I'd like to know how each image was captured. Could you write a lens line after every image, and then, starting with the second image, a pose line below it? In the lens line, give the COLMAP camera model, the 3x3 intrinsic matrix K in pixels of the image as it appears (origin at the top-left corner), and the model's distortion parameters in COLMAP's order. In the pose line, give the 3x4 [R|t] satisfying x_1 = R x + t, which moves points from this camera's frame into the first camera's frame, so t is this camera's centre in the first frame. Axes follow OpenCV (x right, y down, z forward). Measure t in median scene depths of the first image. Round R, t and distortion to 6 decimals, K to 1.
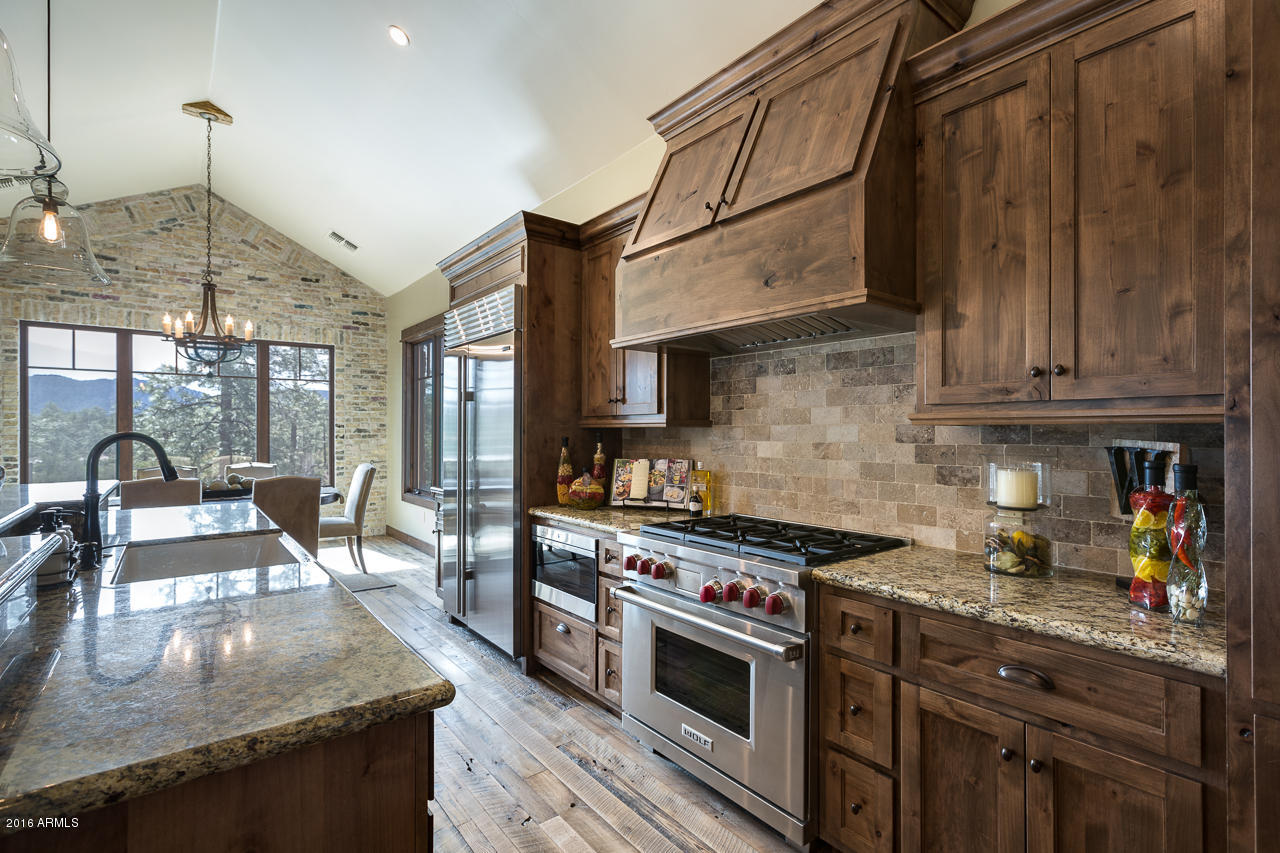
lens RADIAL K [[587.9, 0, 635.1], [0, 587.9, 425.8], [0, 0, 1]] dist [-0.001961, 0.000320]
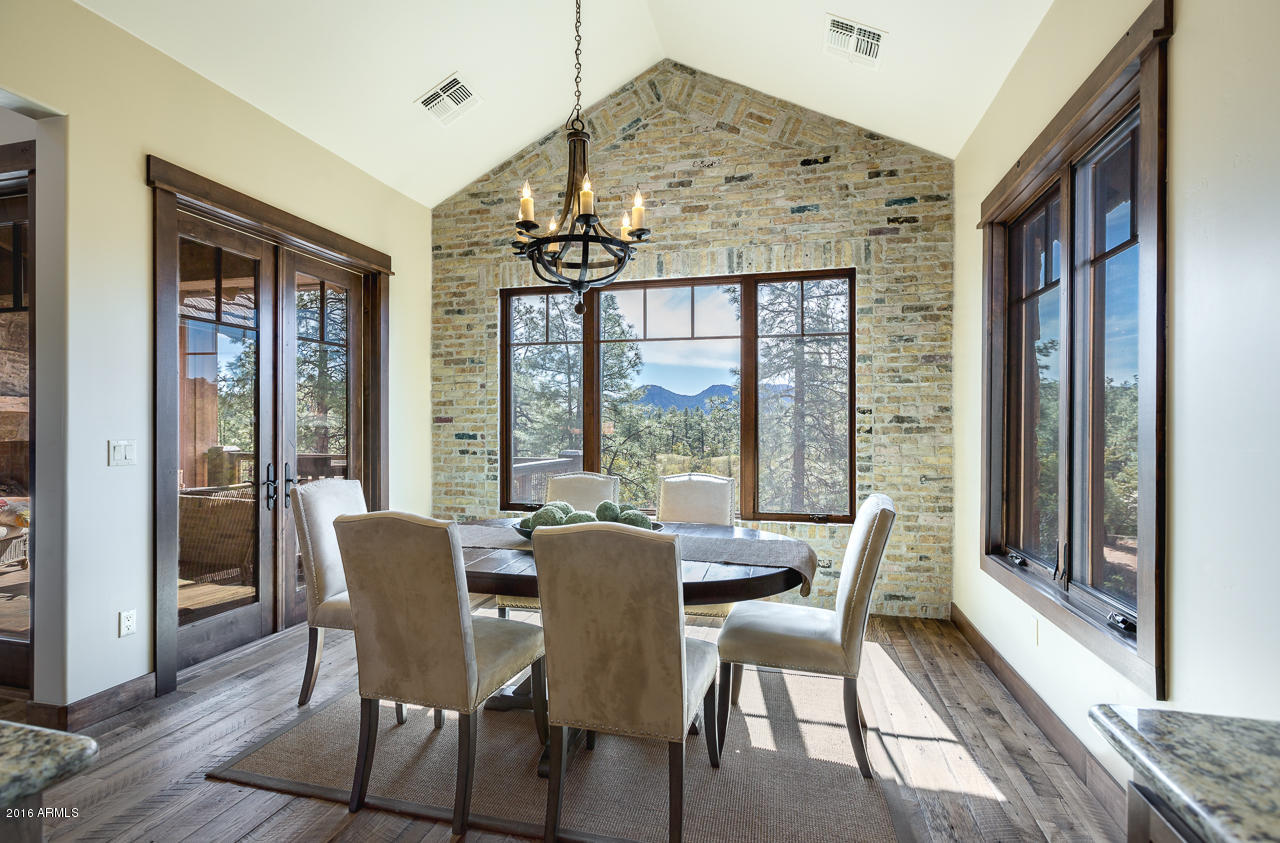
lens RADIAL K [[614.8, 0, 631.8], [0, 614.8, 433.3], [0, 0, 1]] dist [0.003171, 0.000389]
pose [[0.607730, -0.001602, -0.794142, -0.179626], [-0.002212, 0.999991, -0.003711, 0.025056], [0.794141, 0.004012, 0.607721, 0.487393]]
